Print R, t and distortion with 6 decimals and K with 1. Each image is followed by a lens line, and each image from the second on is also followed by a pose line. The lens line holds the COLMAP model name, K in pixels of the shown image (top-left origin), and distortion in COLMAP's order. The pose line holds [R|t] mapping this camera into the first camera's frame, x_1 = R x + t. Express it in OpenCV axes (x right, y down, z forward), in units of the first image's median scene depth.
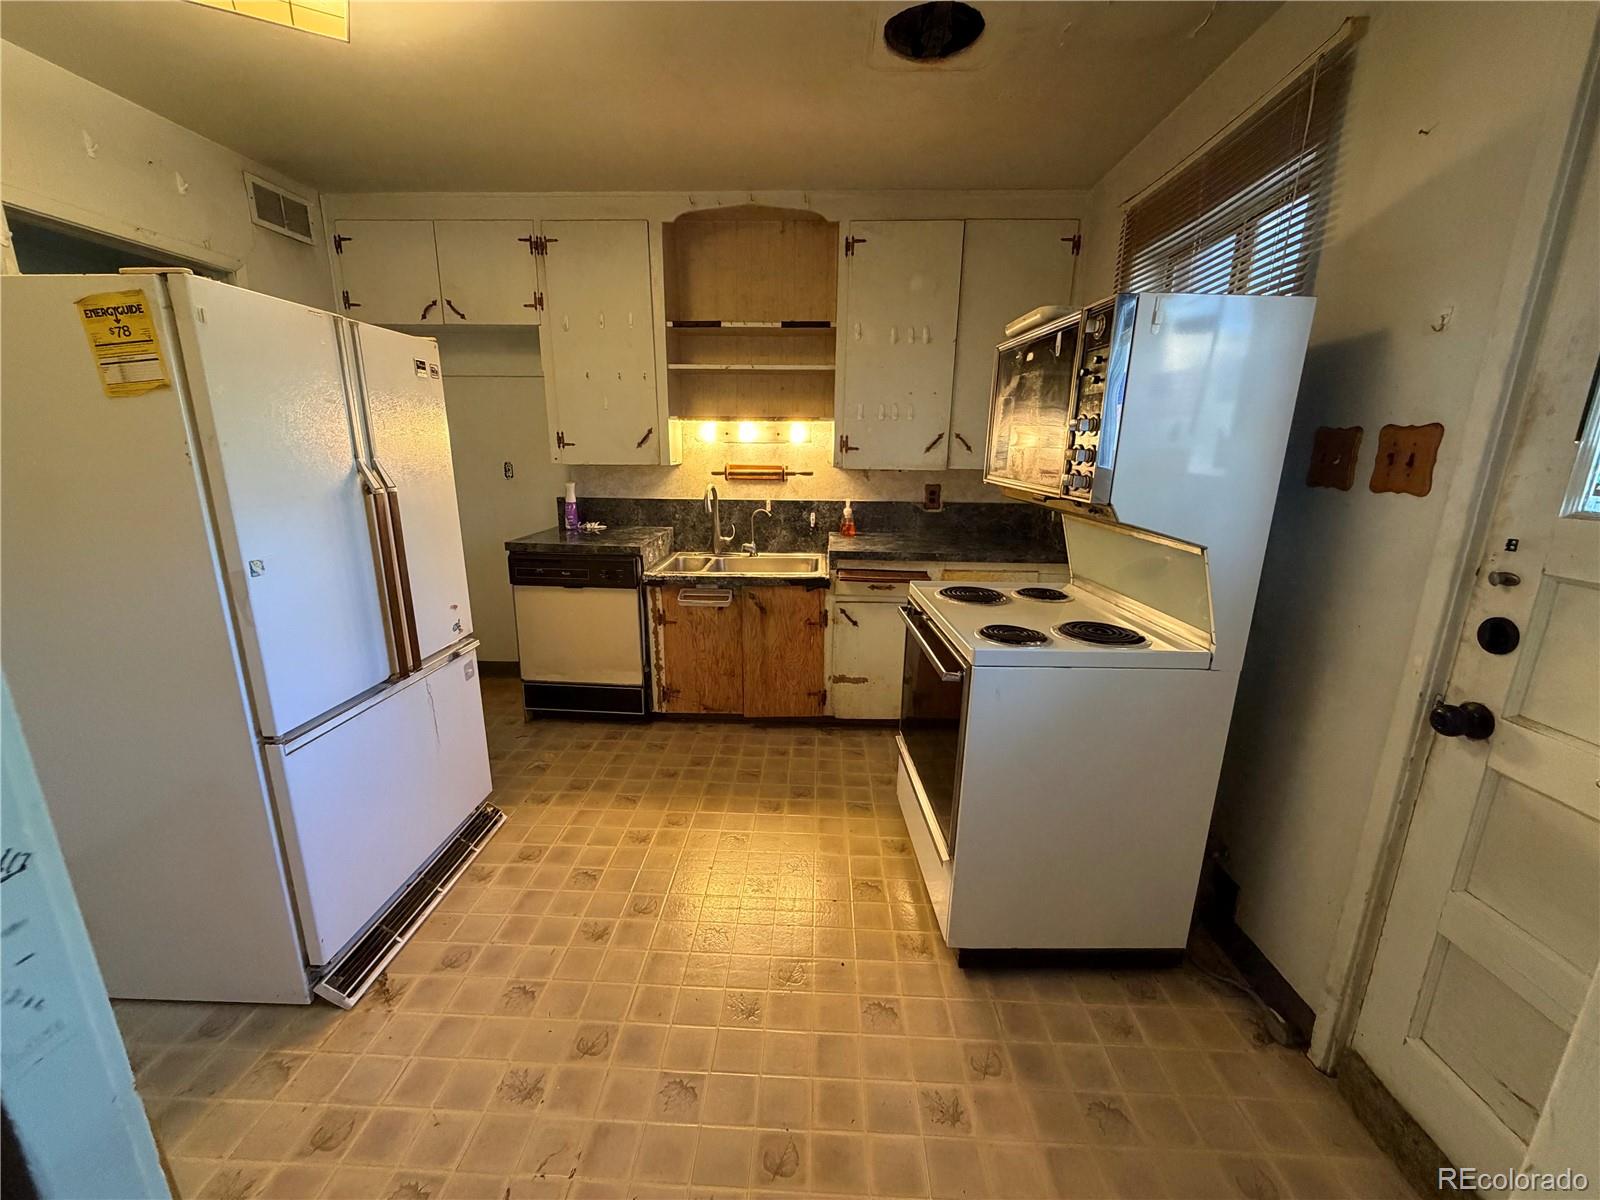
lens RADIAL K [[637.8, 0, 800.7], [0, 637.8, 606.3], [0, 0, 1]] dist [-0.005623, 0.001075]
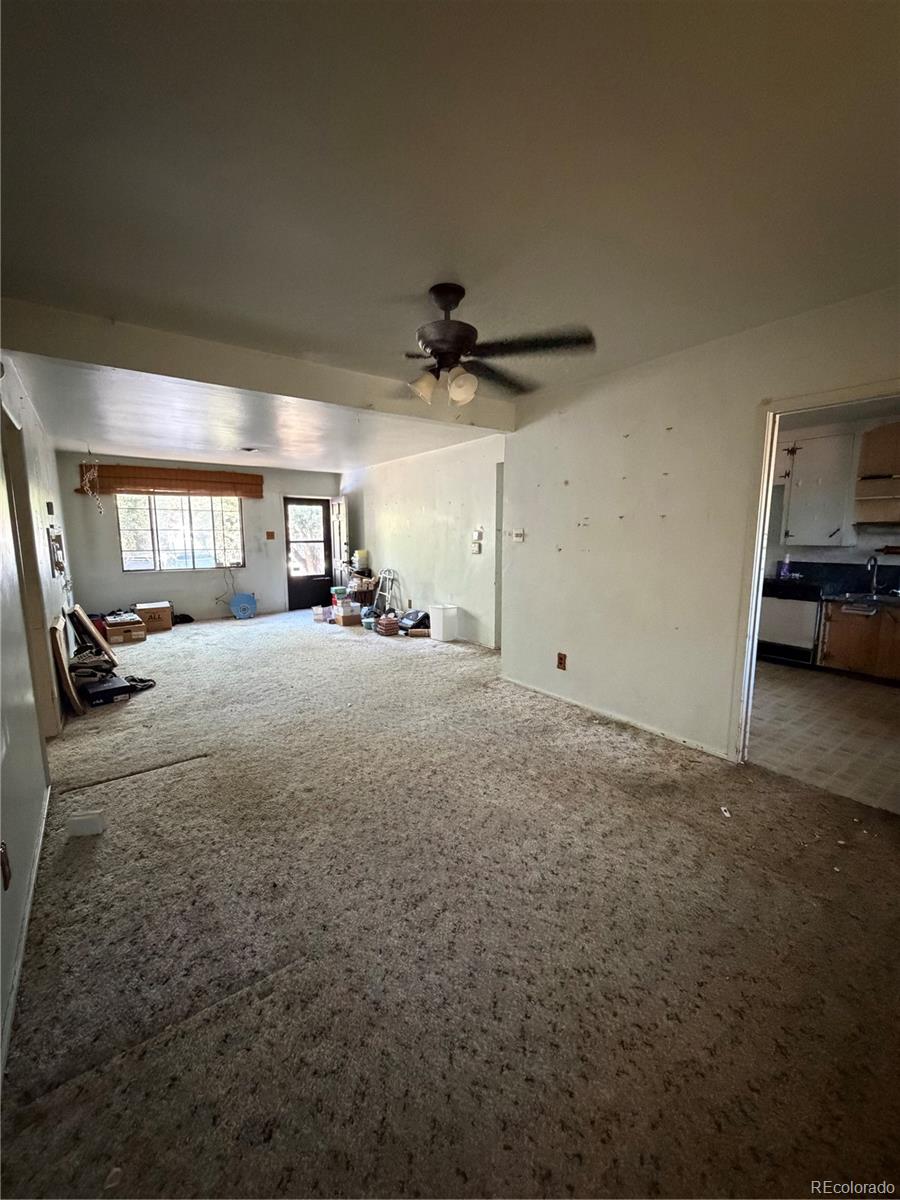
lens RADIAL K [[478.4, 0, 447.7], [0, 478.4, 606.6], [0, 0, 1]] dist [-0.005623, 0.001075]
pose [[0.614543, 0.108672, -0.781363, 0.227210], [-0.188608, 0.981982, -0.011766, 0.236256], [0.766006, 0.154602, 0.623966, -0.927493]]
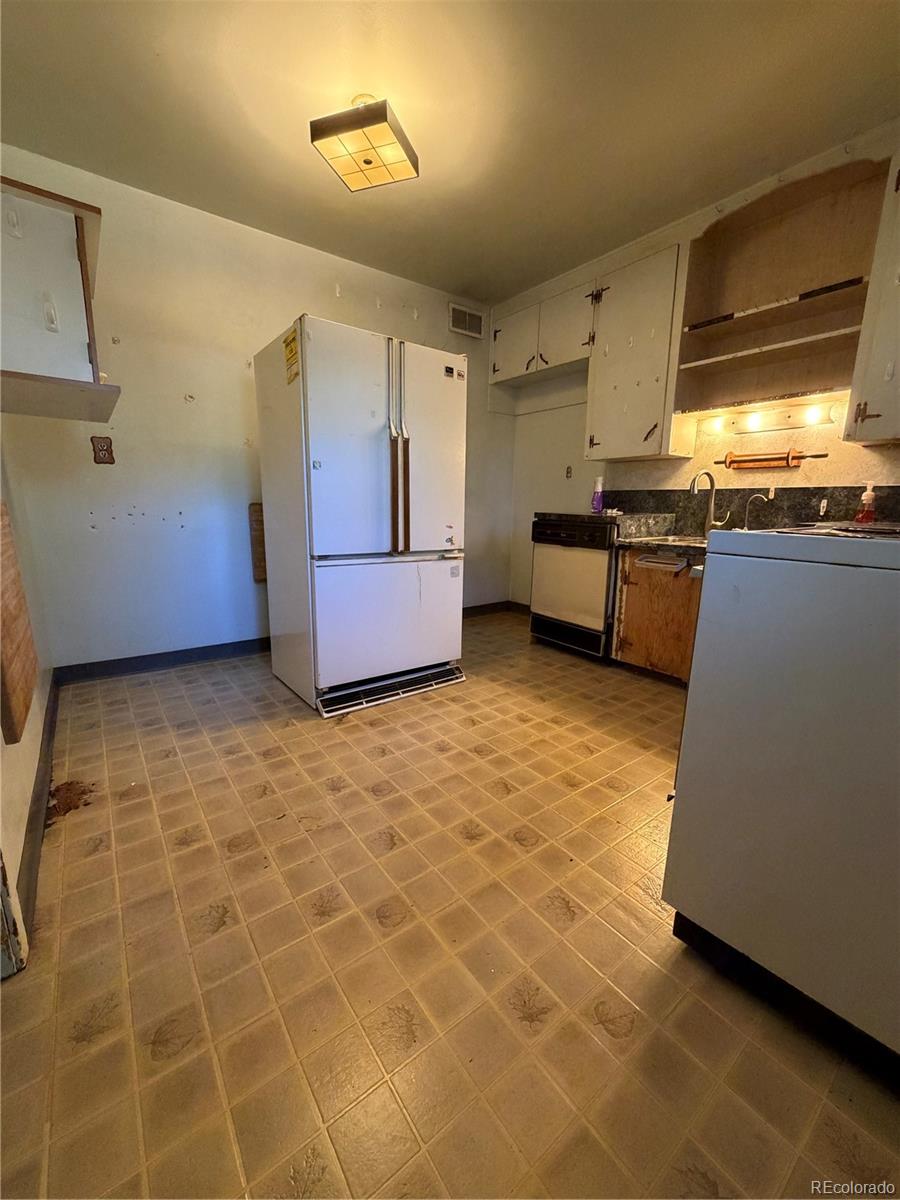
lens RADIAL K [[478.4, 0, 449.7], [0, 478.4, 608.4], [0, 0, 1]] dist [-0.005623, 0.001075]
pose [[0.630259, 0.162958, -0.759090, 0.265527], [-0.198474, 0.979054, 0.045389, 0.100119], [0.750587, 0.122053, 0.649401, 0.178648]]
